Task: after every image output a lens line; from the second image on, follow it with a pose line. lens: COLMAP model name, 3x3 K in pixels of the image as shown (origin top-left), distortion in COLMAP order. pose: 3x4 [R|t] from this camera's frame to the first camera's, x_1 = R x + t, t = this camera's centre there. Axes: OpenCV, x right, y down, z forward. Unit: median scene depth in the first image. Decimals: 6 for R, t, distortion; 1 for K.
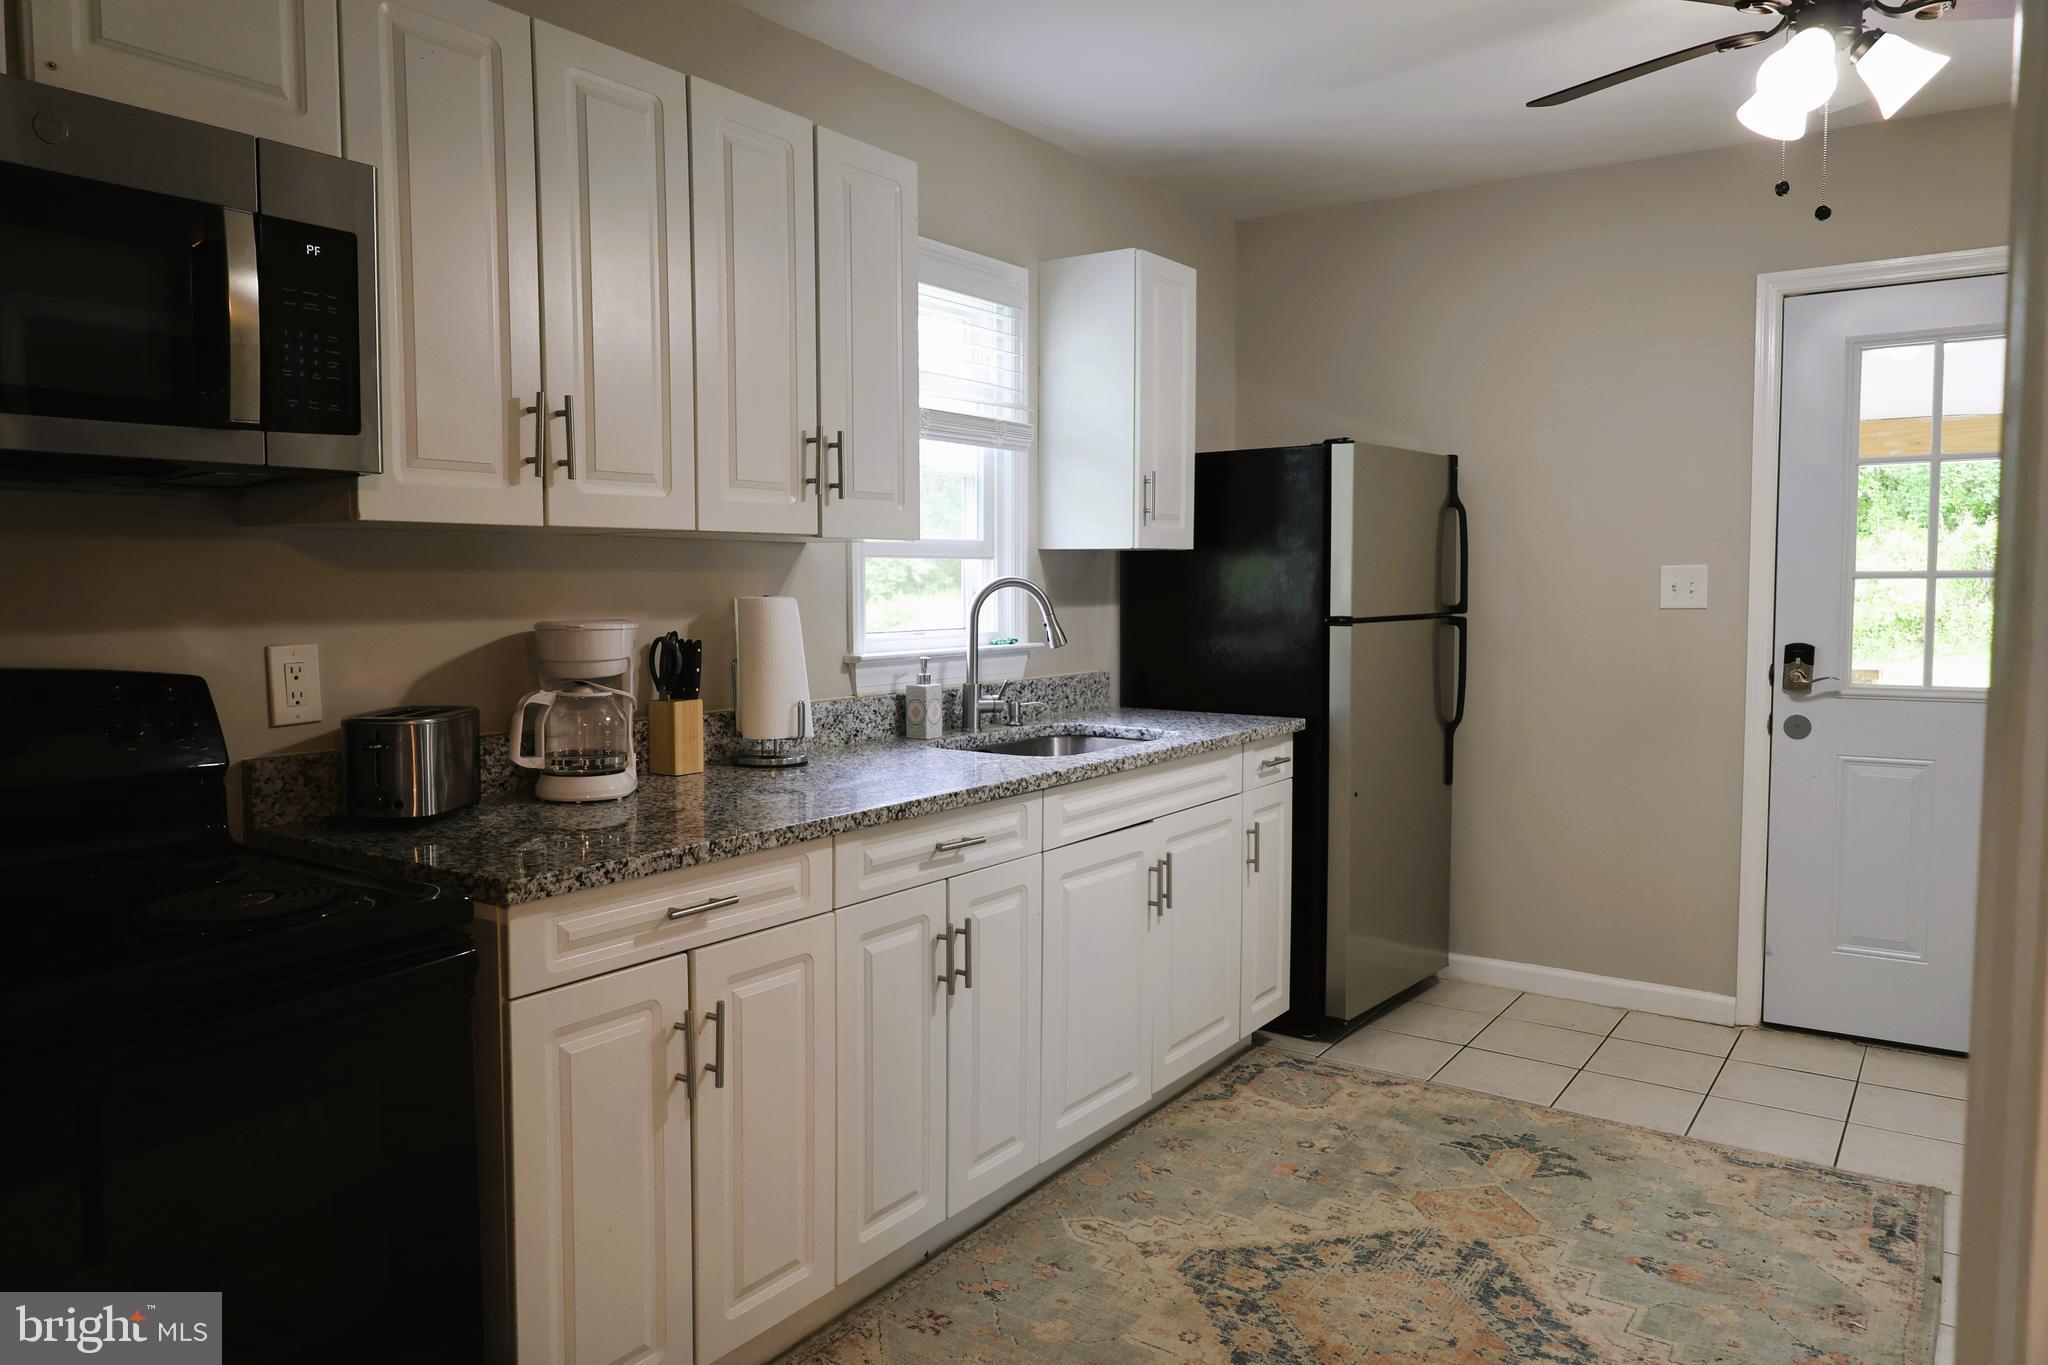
lens RADIAL K [[1400.4, 0, 1027.2], [0, 1400.4, 683.4], [0, 0, 1]] dist [-0.009957, 0.004946]
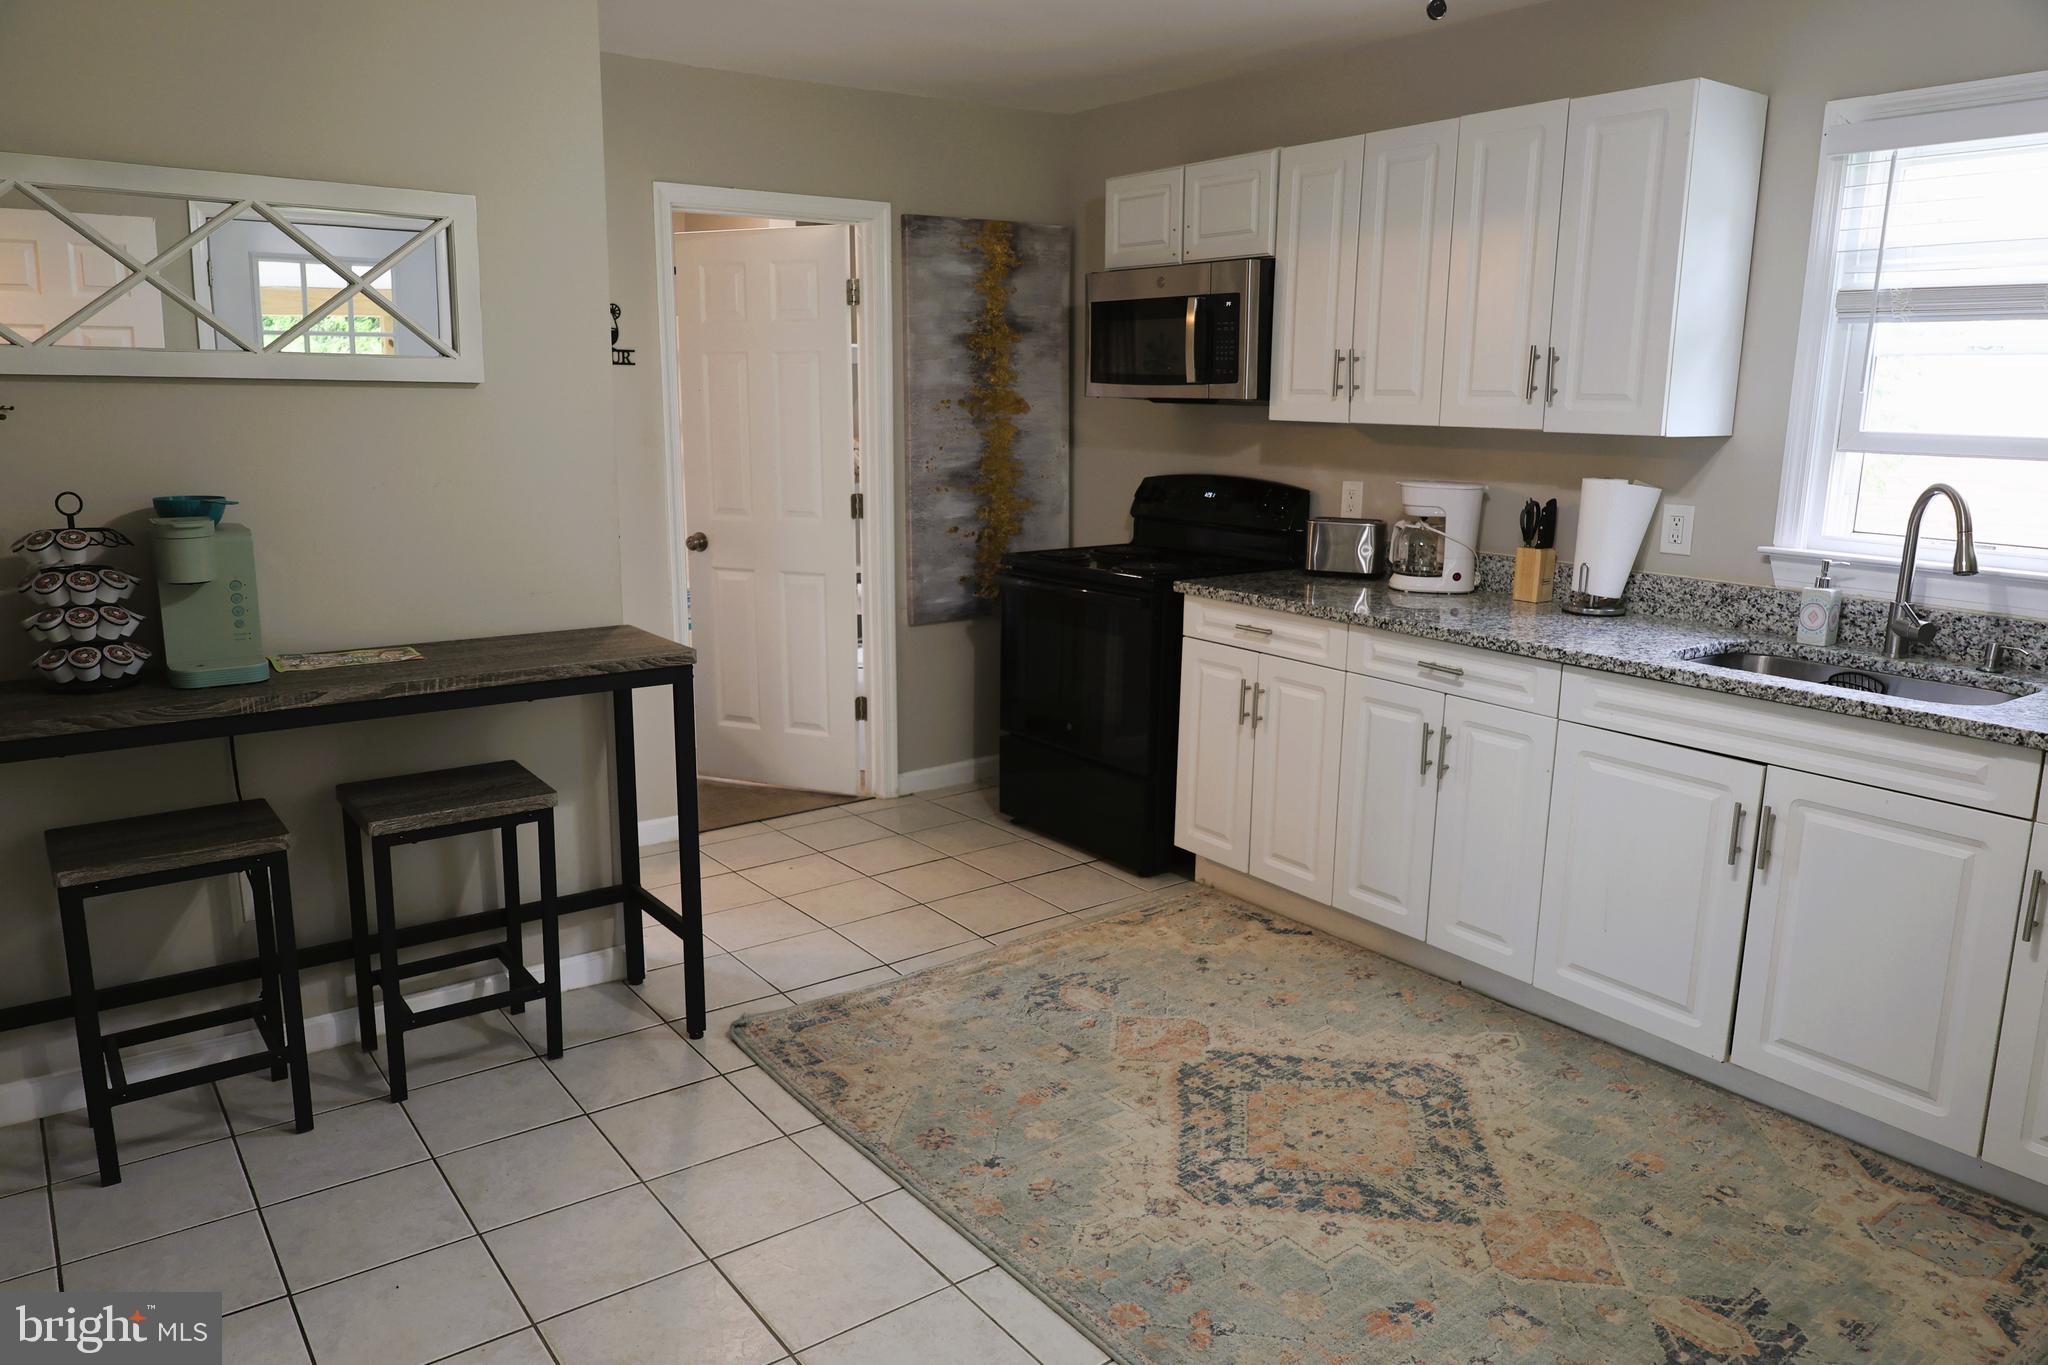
lens RADIAL K [[1400.4, 0, 1022.0], [0, 1400.4, 671.6], [0, 0, 1]] dist [-0.009957, 0.004946]
pose [[-0.319882, 0.186013, -0.929018, 1.080408], [-0.086152, 0.970766, 0.224036, -0.119693], [0.943532, 0.151702, -0.294505, 0.836424]]
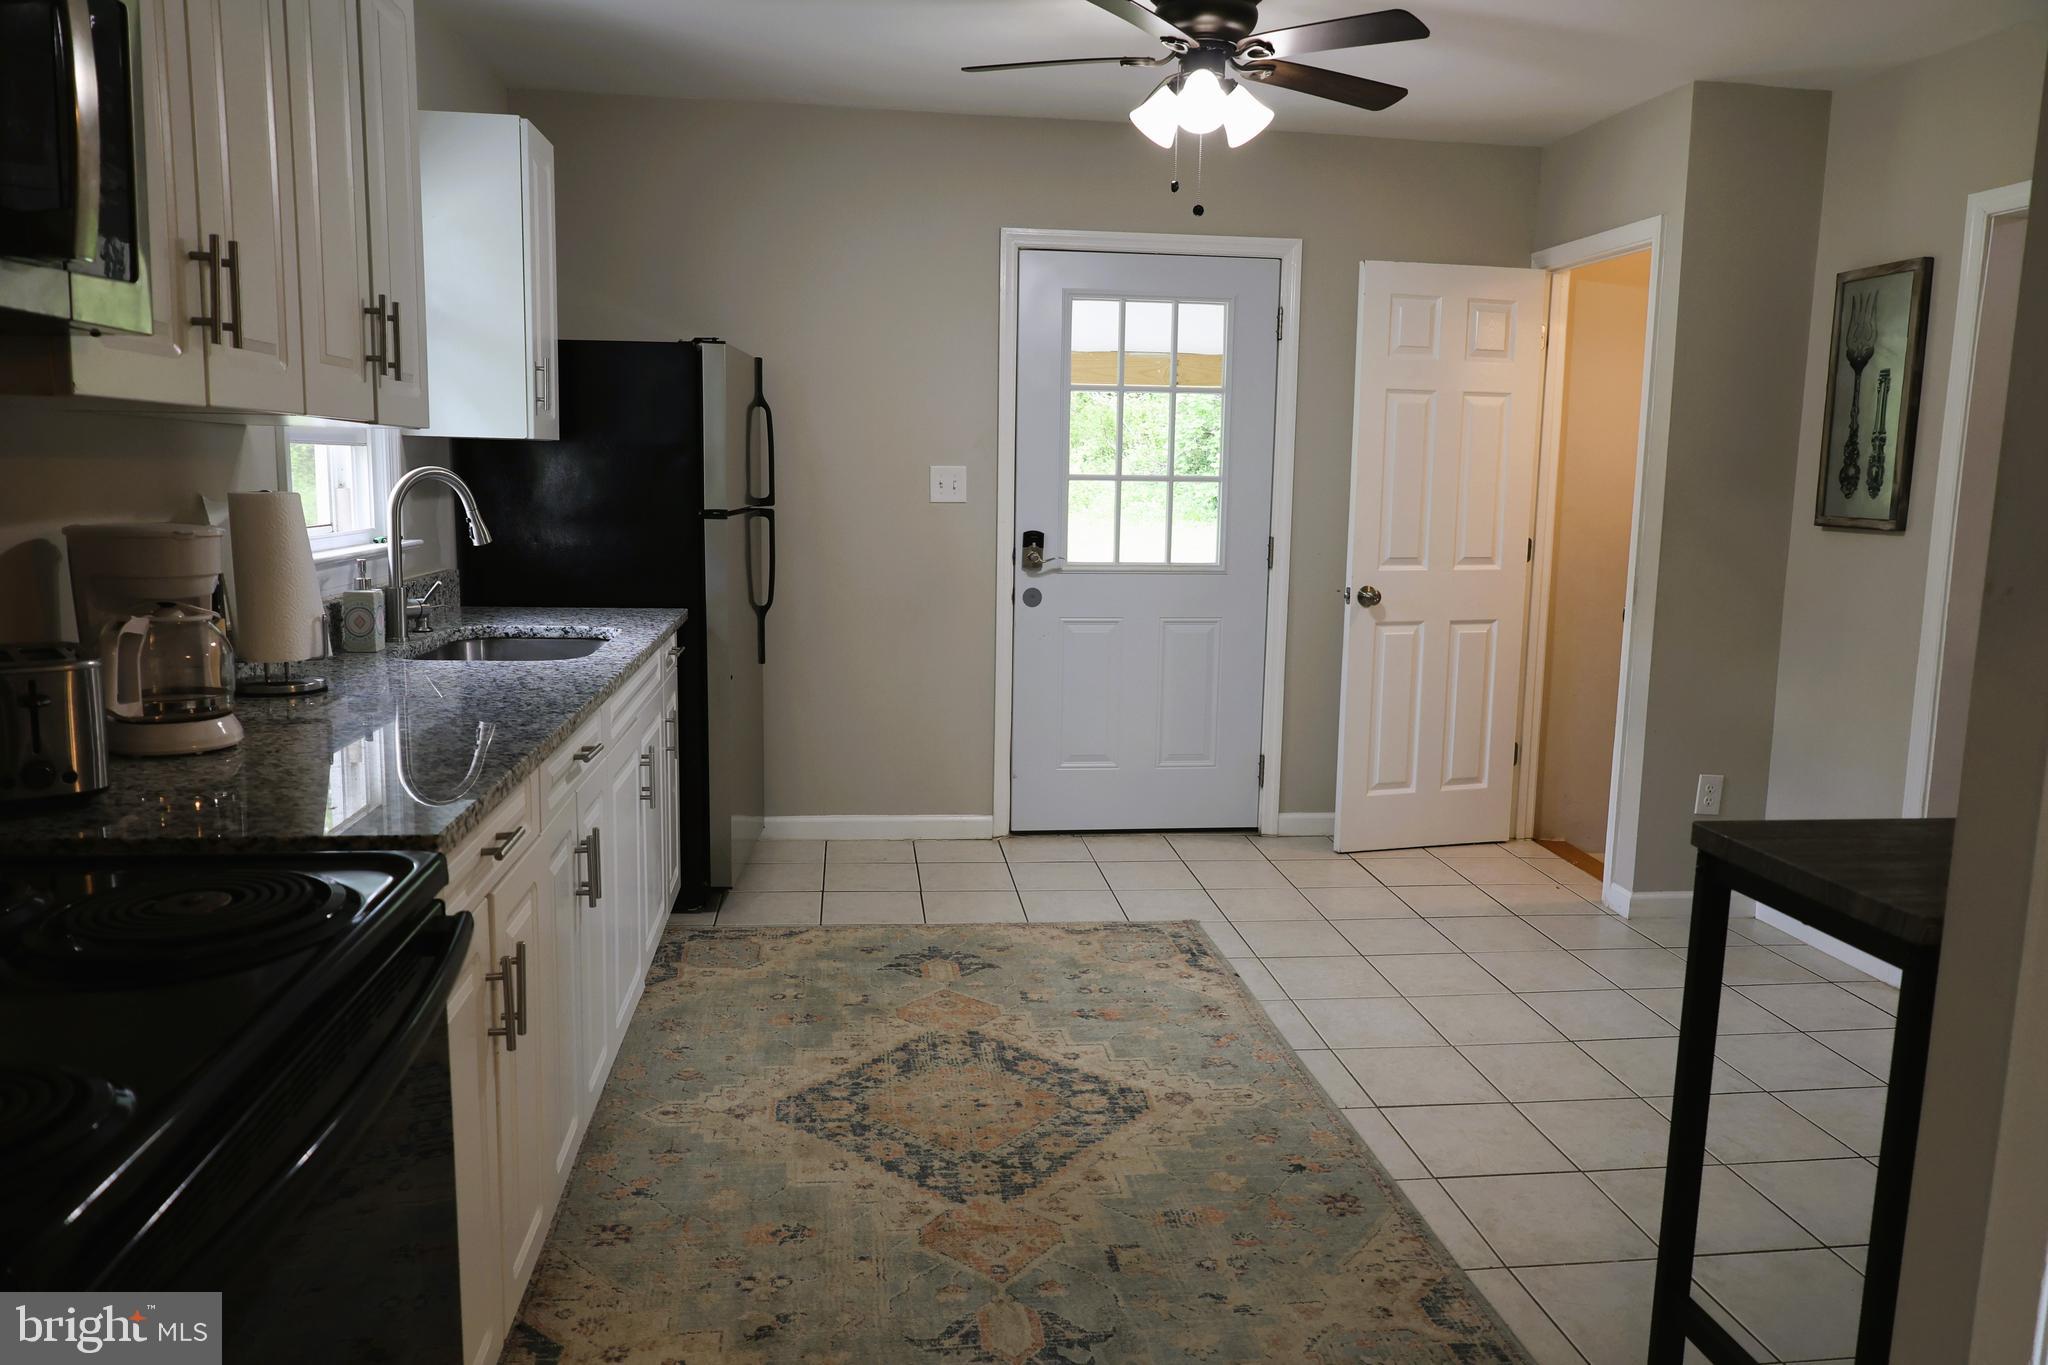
lens RADIAL K [[1400.4, 0, 1021.6], [0, 1400.4, 683.1], [0, 0, 1]] dist [-0.009957, 0.004946]
pose [[0.746631, -0.082481, 0.660105, -0.377415], [0.026955, 0.995220, 0.093865, -0.013380], [-0.664692, -0.052290, 0.745285, 0.070664]]
